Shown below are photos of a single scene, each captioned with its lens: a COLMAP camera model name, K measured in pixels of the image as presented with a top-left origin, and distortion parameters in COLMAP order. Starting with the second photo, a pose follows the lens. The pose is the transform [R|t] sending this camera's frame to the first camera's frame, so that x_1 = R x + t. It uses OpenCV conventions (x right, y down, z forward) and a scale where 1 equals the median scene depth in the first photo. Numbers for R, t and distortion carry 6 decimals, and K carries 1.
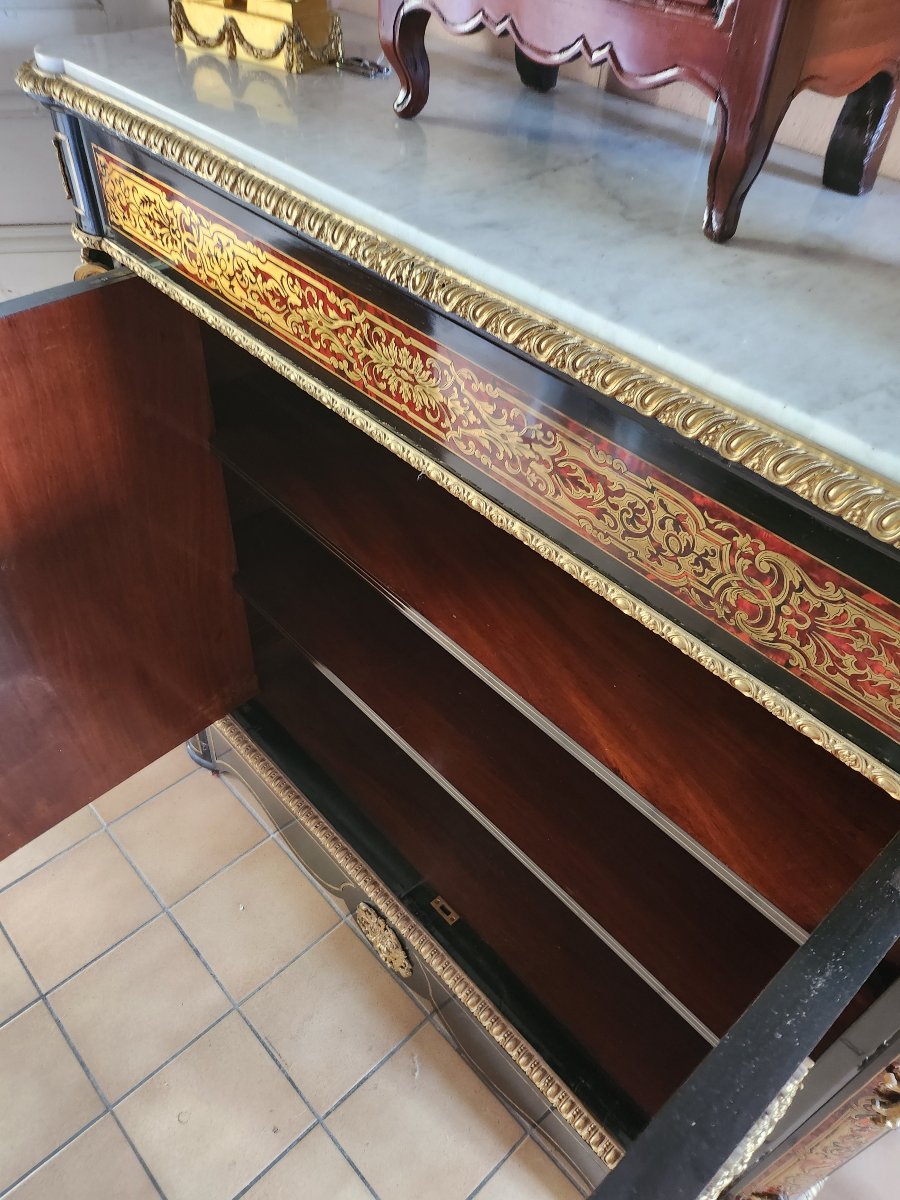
lens RADIAL K [[858.2, 0, 443.3], [0, 858.2, 624.8], [0, 0, 1]] dist [0.068404, -0.074610]
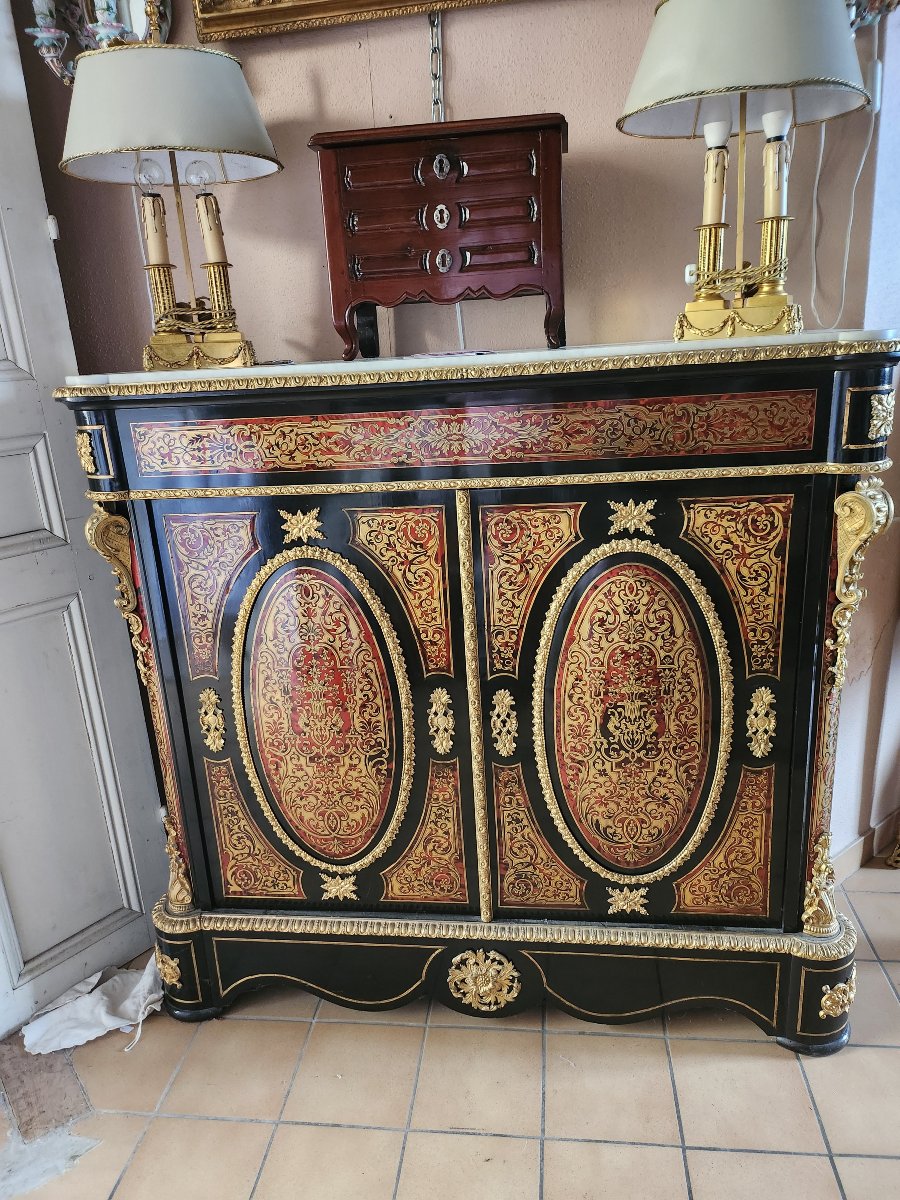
lens RADIAL K [[866.4, 0, 451.9], [0, 866.4, 617.8], [0, 0, 1]] dist [0.077789, -0.080191]
pose [[0.753695, -0.286748, 0.591371, -1.419605], [0.525332, 0.803543, -0.279903, 0.612636], [-0.394930, 0.521627, 0.756264, -0.250072]]
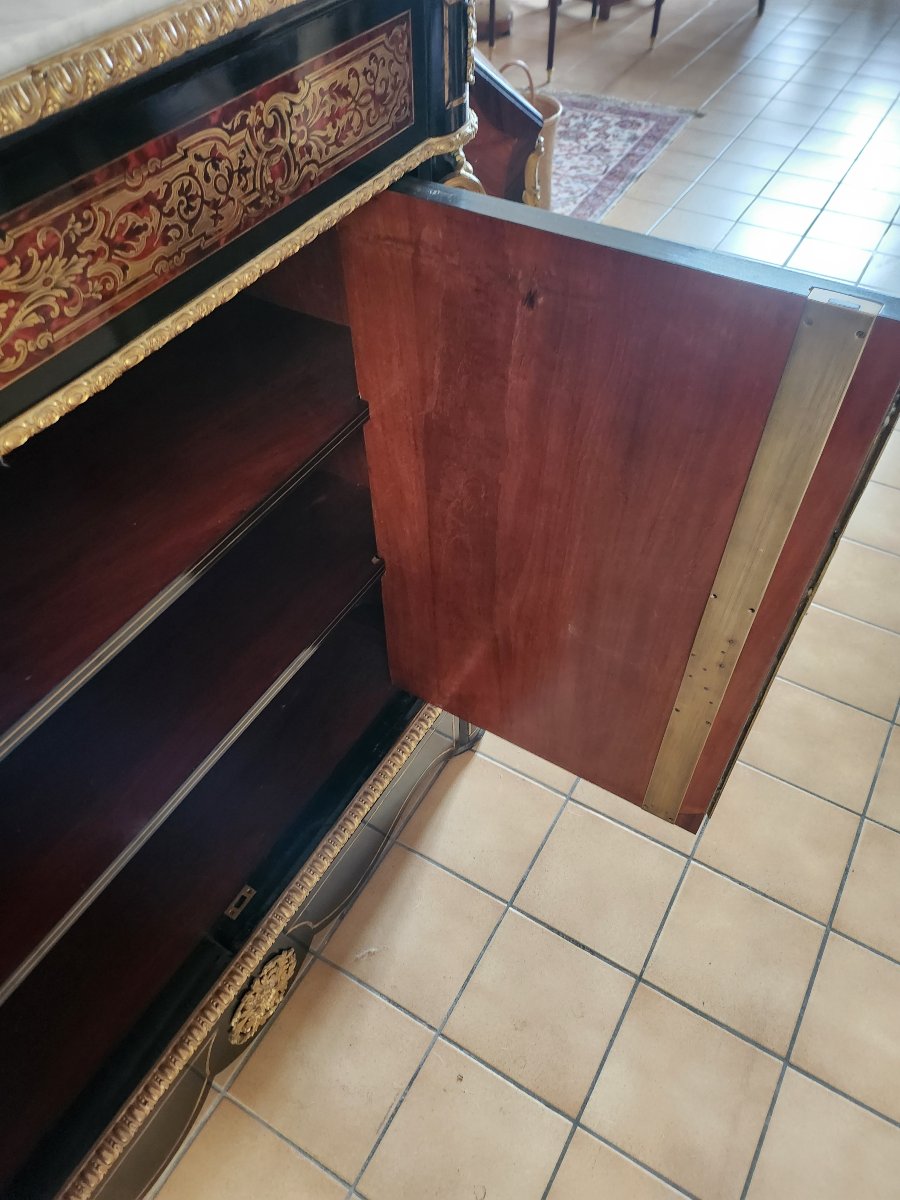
lens RADIAL K [[858.2, 0, 443.3], [0, 858.2, 624.8], [0, 0, 1]] dist [0.068404, -0.074610]
pose [[-0.282636, -0.755994, 0.590414, -0.768444], [0.688187, 0.268965, 0.673837, -0.432441], [-0.668218, 0.596766, 0.444246, 0.591328]]
